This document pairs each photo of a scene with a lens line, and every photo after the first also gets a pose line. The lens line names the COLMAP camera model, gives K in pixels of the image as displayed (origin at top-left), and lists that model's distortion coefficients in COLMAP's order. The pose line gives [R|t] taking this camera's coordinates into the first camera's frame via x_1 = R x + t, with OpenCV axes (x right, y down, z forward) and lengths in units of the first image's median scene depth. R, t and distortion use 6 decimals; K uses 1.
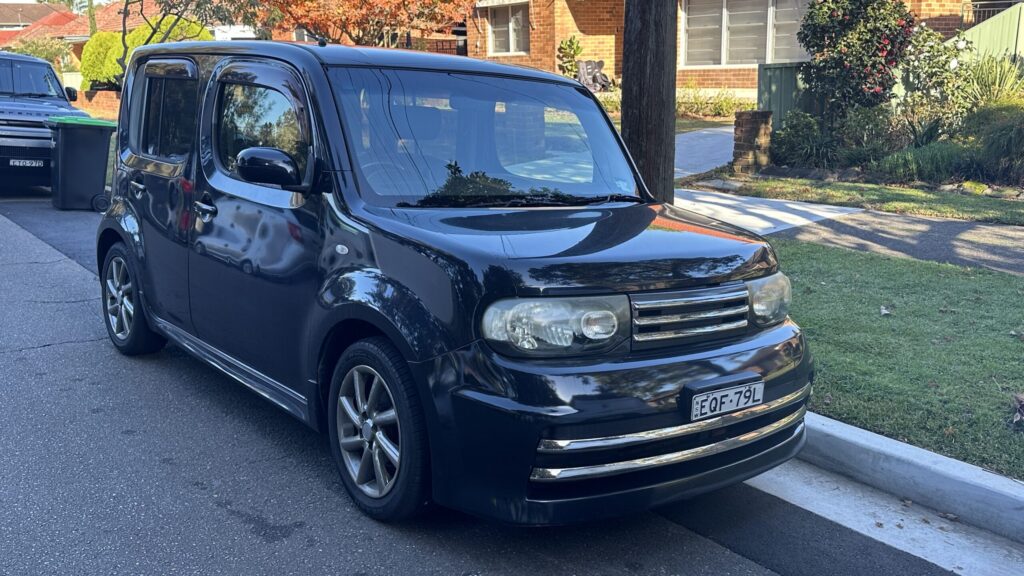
lens RADIAL K [[944.3, 0, 512.0], [0, 944.3, 288.0], [0, 0, 1]] dist [0.147962, -0.002983]
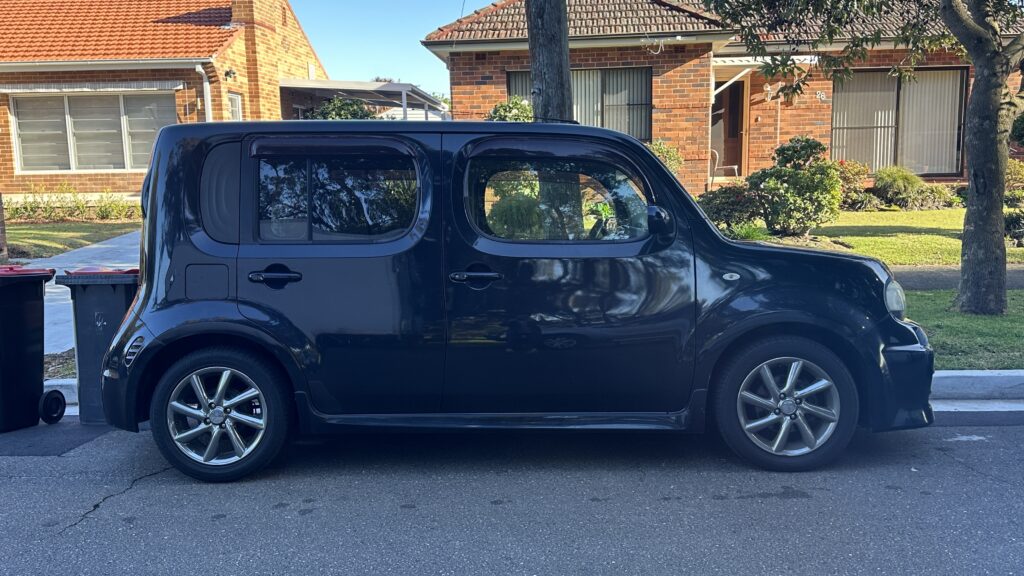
lens RADIAL K [[899.8, 0, 512.0], [0, 899.8, 288.0], [0, 0, 1]] dist [0.065735, -0.004933]
pose [[0.649193, -0.111727, 0.752374, -0.211082], [0.191713, 0.981253, -0.019705, -0.008930], [-0.736067, 0.157032, 0.658442, 0.069914]]
